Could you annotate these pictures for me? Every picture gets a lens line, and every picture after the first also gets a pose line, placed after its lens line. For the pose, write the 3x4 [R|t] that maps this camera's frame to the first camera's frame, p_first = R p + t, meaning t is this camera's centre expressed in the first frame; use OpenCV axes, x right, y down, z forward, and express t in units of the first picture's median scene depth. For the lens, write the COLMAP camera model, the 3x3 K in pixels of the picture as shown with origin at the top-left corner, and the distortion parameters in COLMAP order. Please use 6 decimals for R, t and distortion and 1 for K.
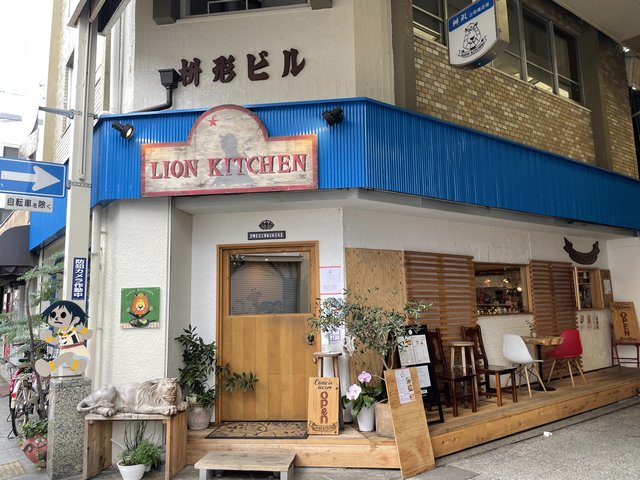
lens RADIAL K [[491.8, 0, 337.5], [0, 491.8, 240.1], [0, 0, 1]] dist [0.091608, -0.144675]
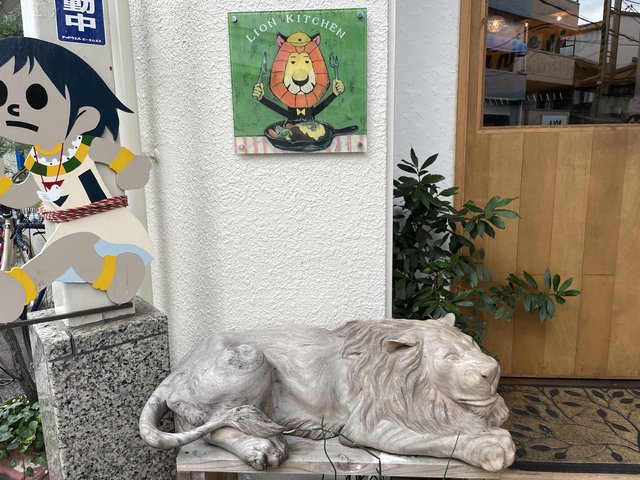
lens RADIAL K [[491.8, 0, 337.5], [0, 491.8, 240.1], [0, 0, 1]] dist [0.091608, -0.144675]
pose [[0.999211, 0.001990, 0.039656, -0.393906], [-0.014185, 0.950727, 0.309705, 0.135591], [-0.037086, -0.310023, 0.950005, 0.708223]]
